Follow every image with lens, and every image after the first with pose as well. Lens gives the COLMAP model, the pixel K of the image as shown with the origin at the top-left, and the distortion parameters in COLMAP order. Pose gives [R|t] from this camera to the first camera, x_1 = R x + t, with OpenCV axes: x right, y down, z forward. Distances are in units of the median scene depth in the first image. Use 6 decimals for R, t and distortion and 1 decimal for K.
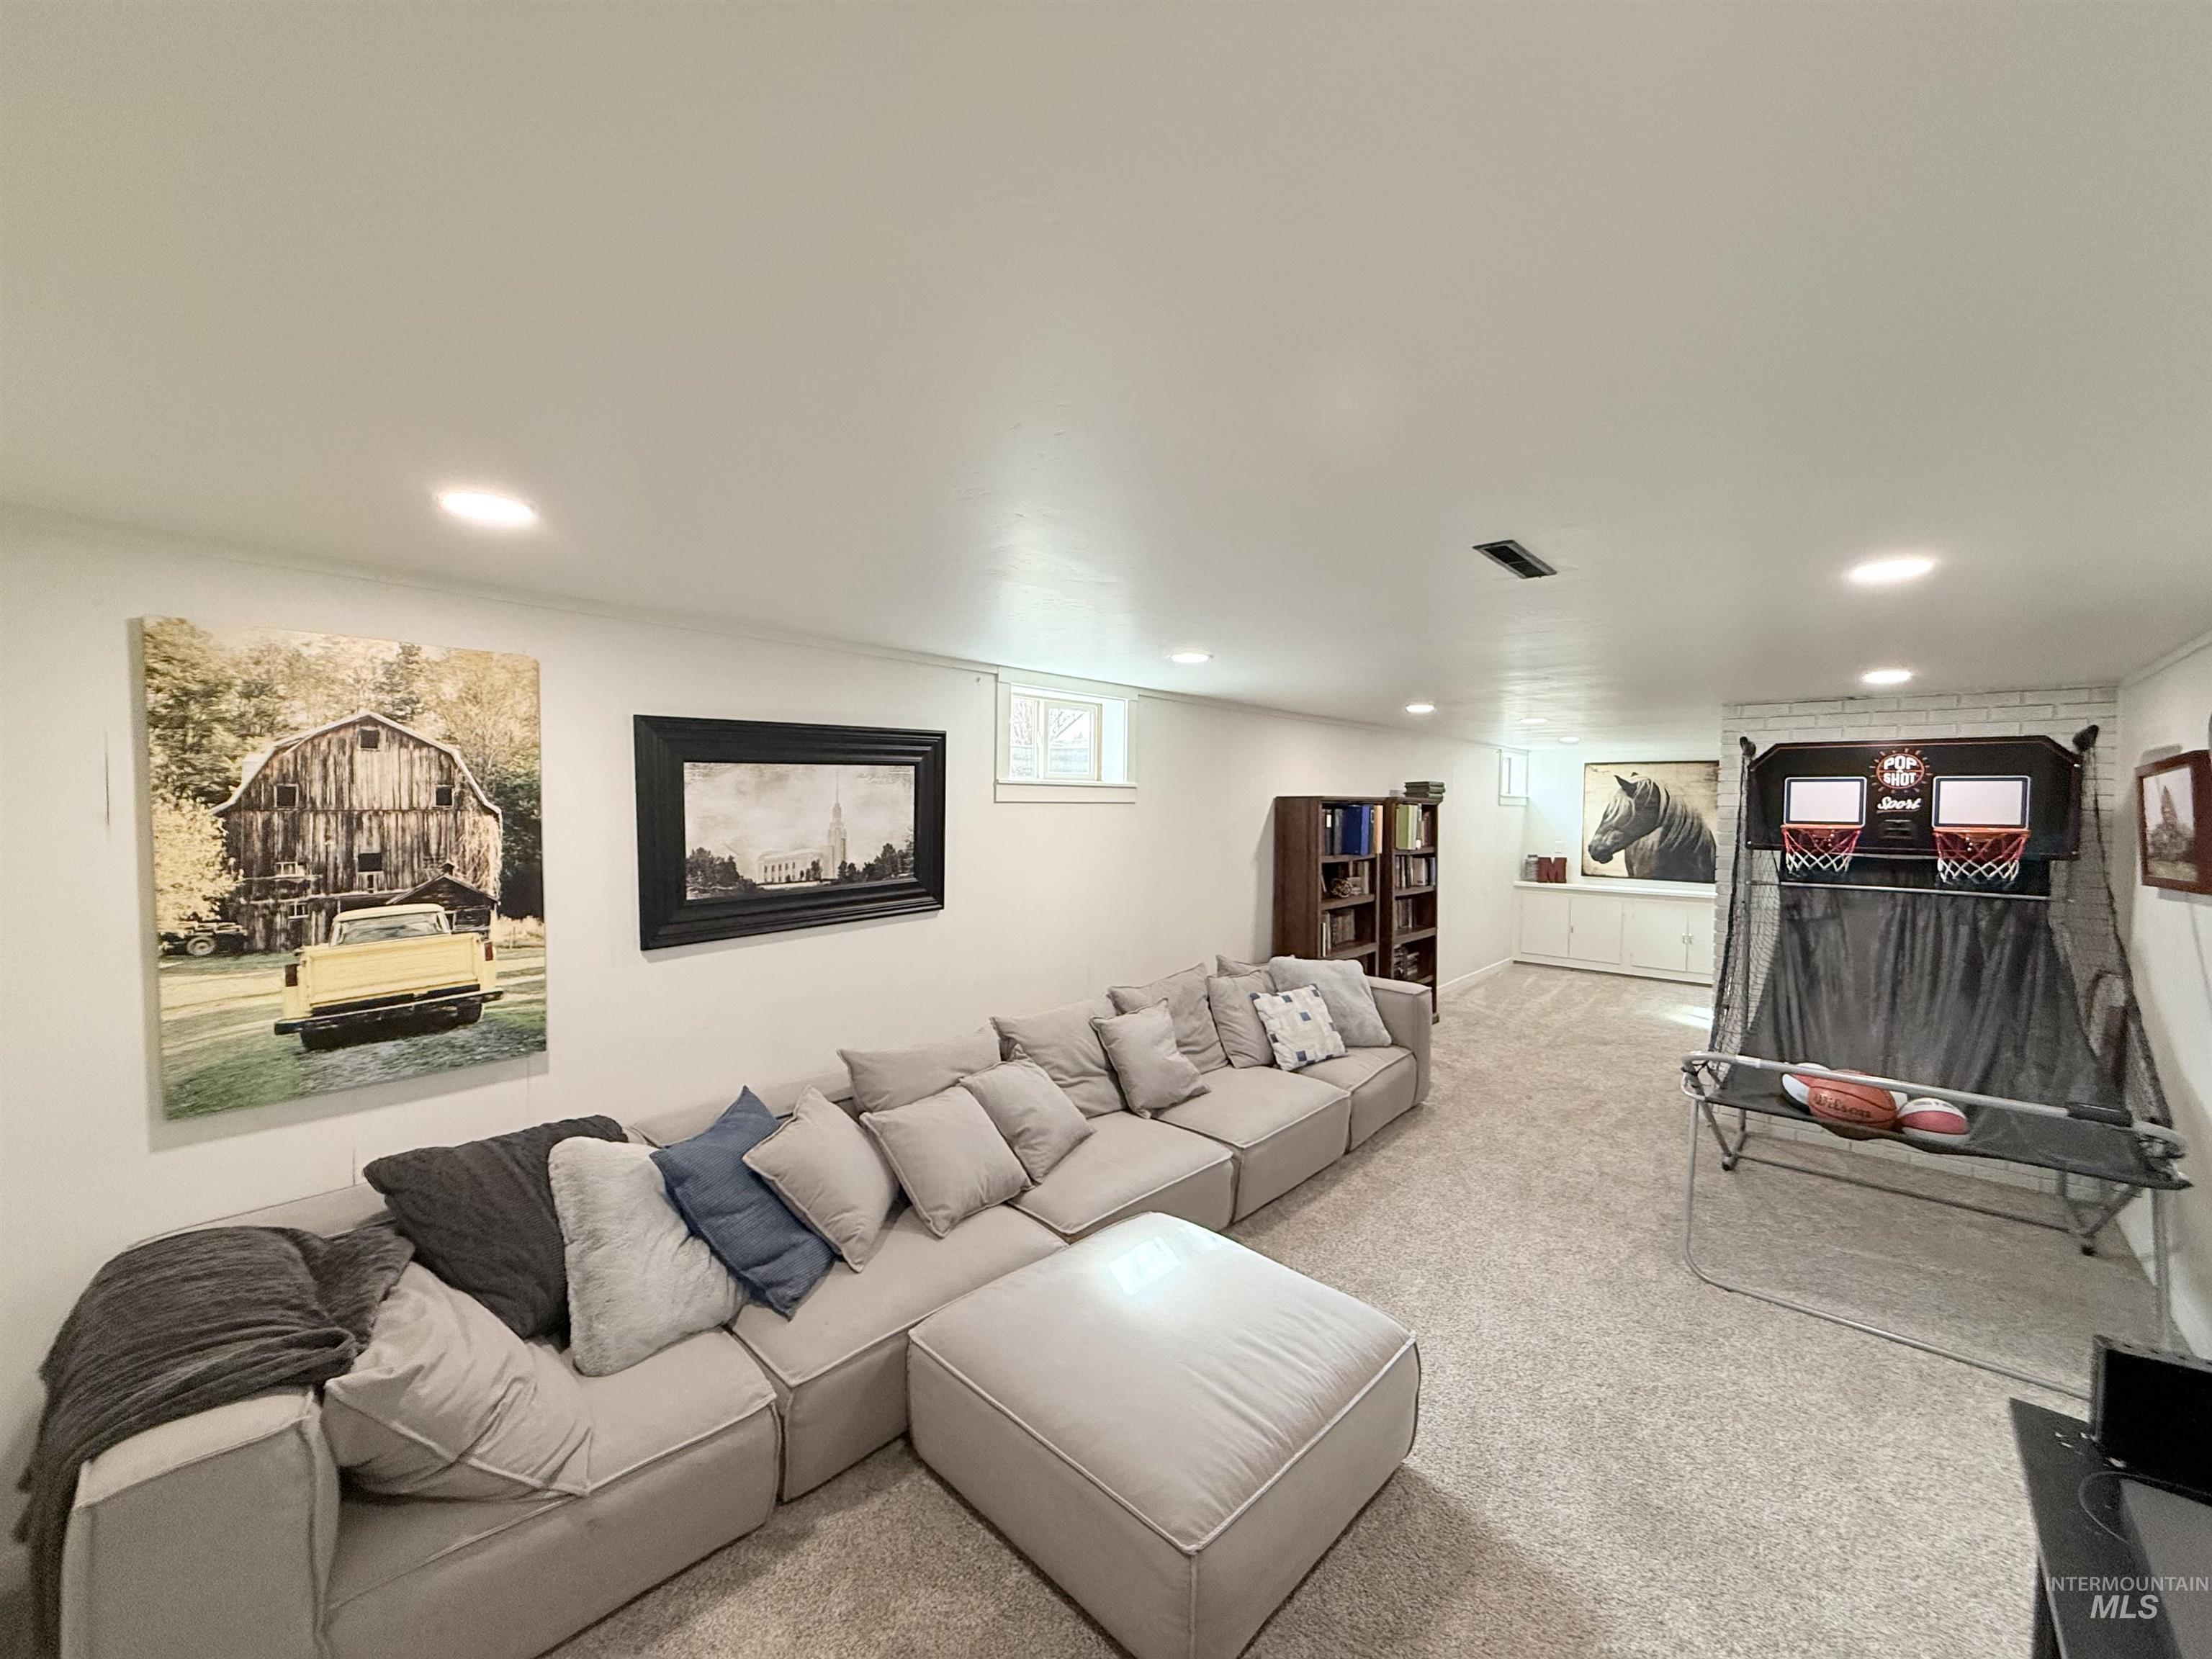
lens RADIAL K [[883.7, 0, 1095.4], [0, 883.7, 829.3], [0, 0, 1]] dist [-0.001356, 0.000740]
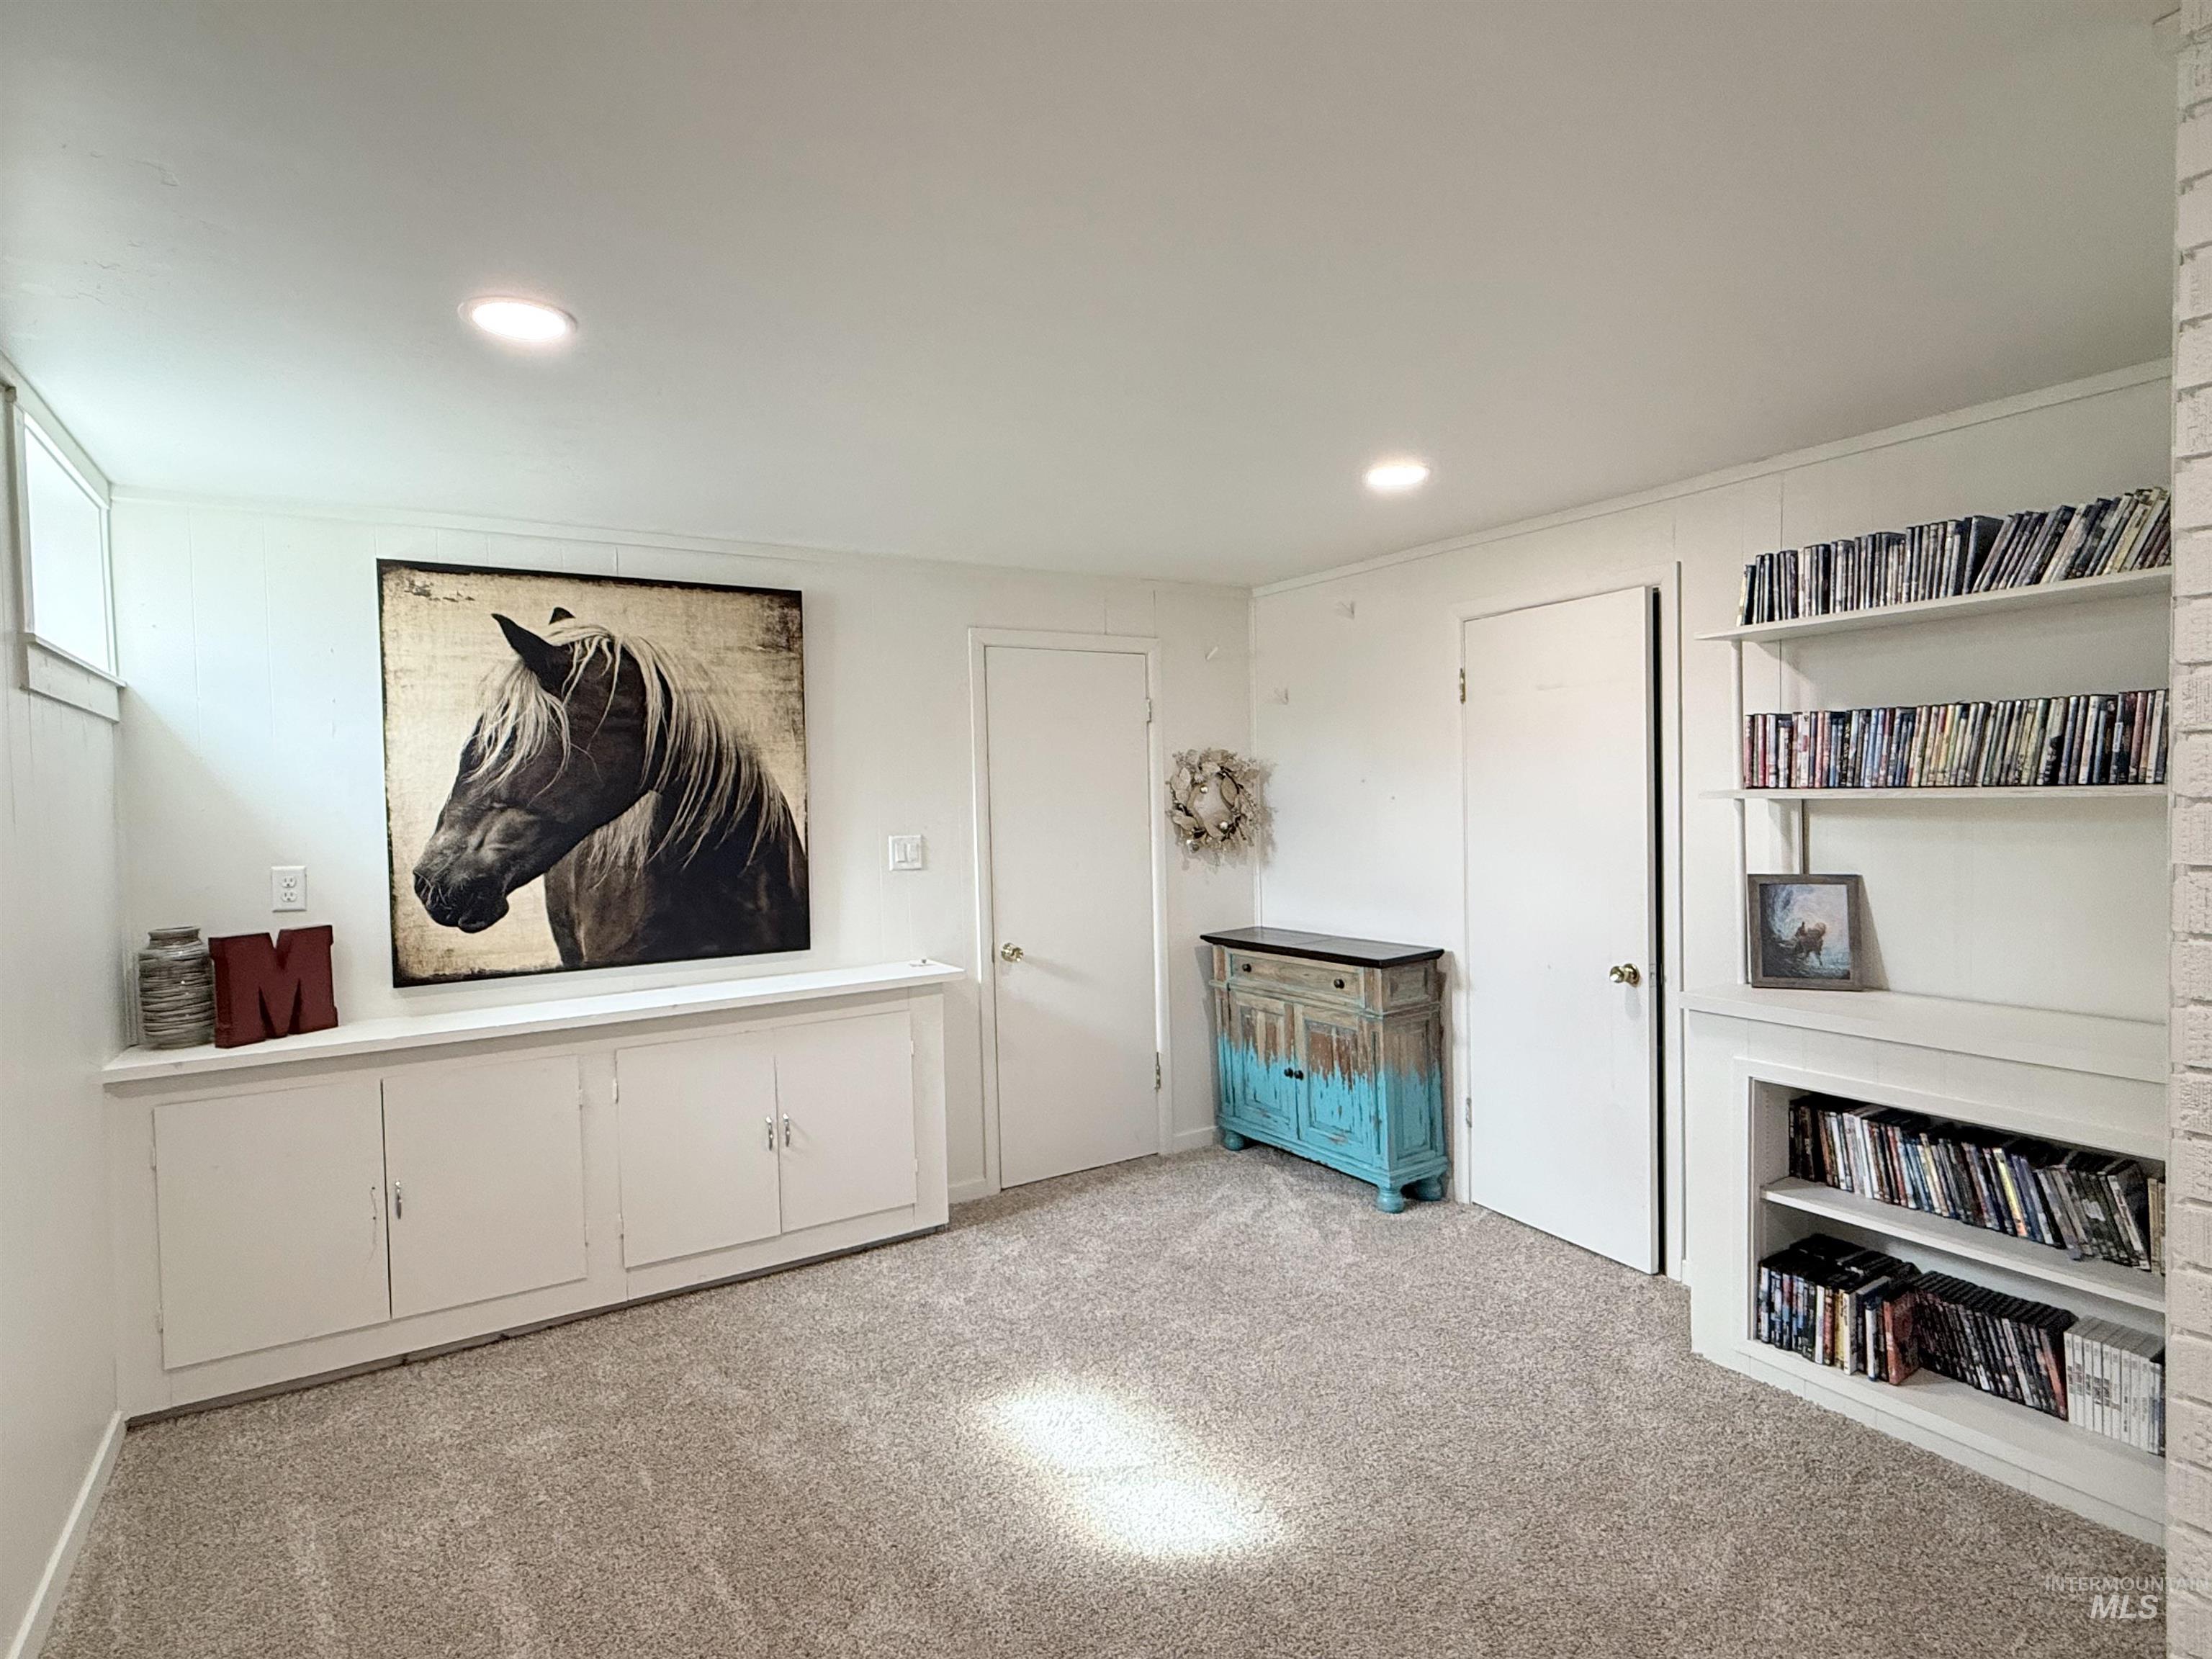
lens RADIAL K [[1152.8, 0, 1103.4], [0, 1152.8, 832.6], [0, 0, 1]] dist [0.002043, -0.000202]
pose [[0.262759, -0.051114, 0.963507, 0.527392], [0.057673, 0.997642, 0.037197, 0.010768], [-0.963136, 0.045794, 0.265088, 1.345914]]
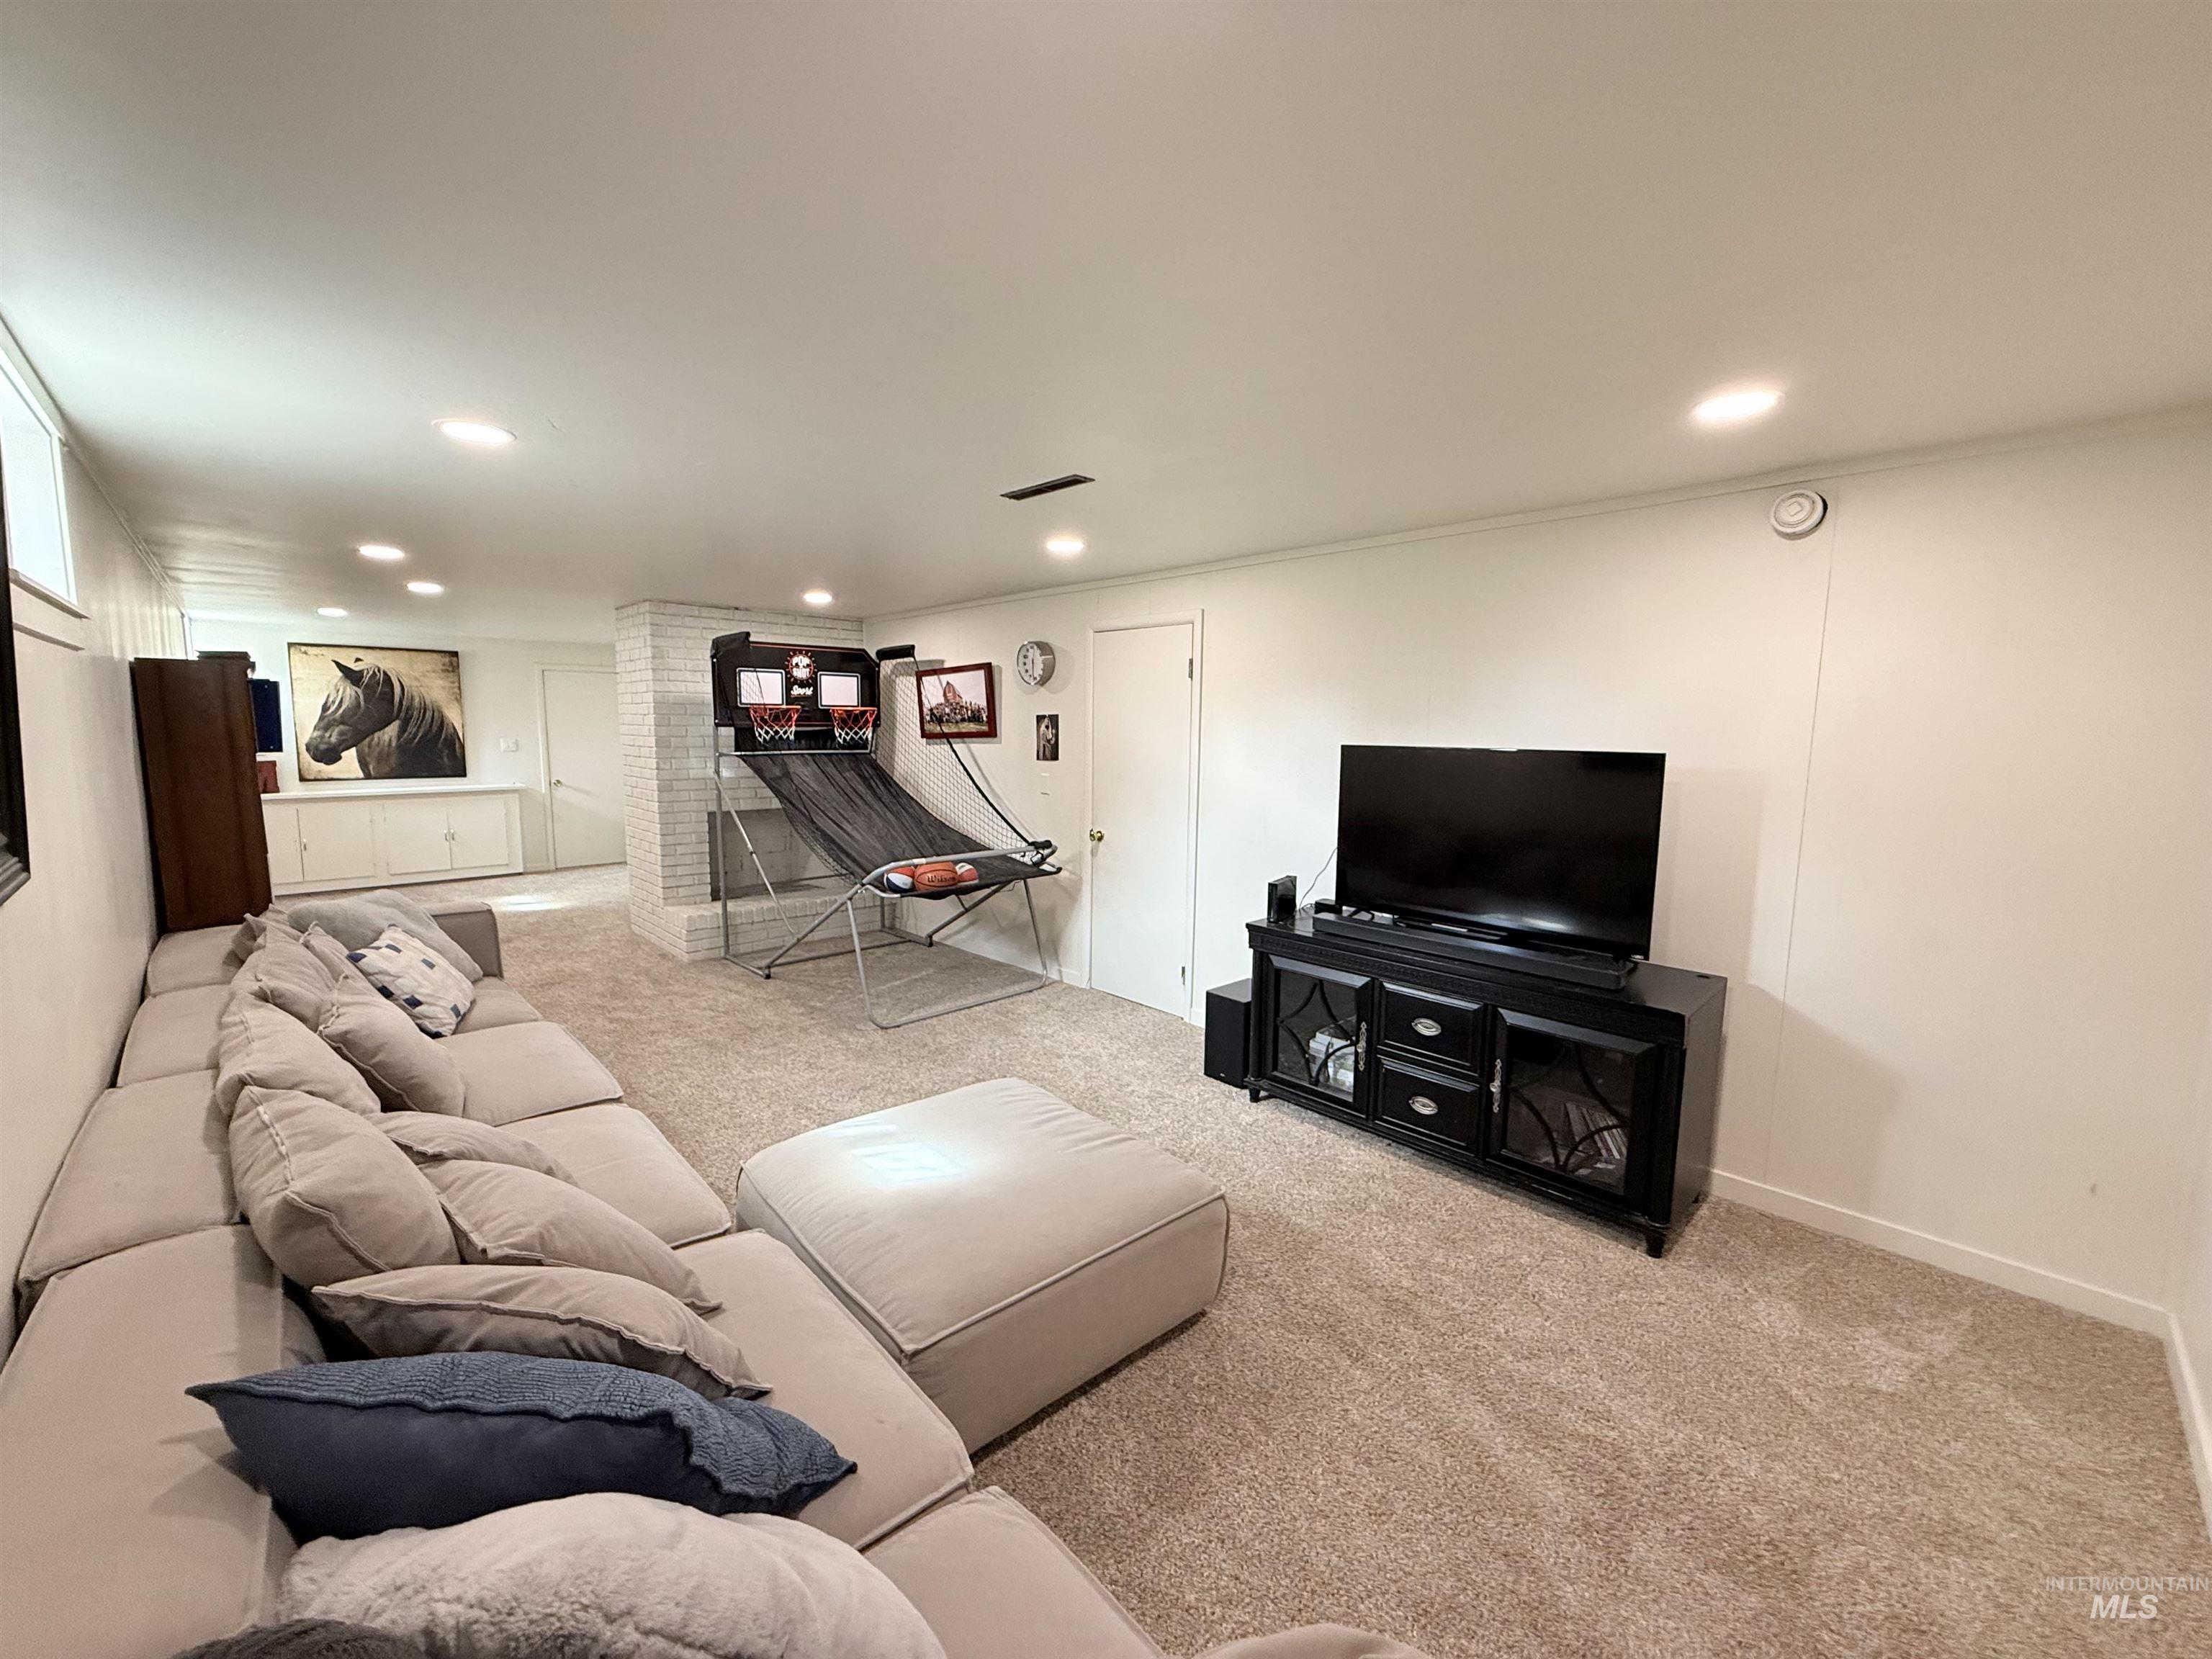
lens RADIAL K [[883.7, 0, 1106.7], [0, 883.7, 829.1], [0, 0, 1]] dist [-0.001356, 0.000740]
pose [[0.067400, -0.126419, 0.989685, -0.420559], [0.024176, 0.991856, 0.125050, 0.022769], [-0.997433, 0.015498, 0.069907, 0.371460]]
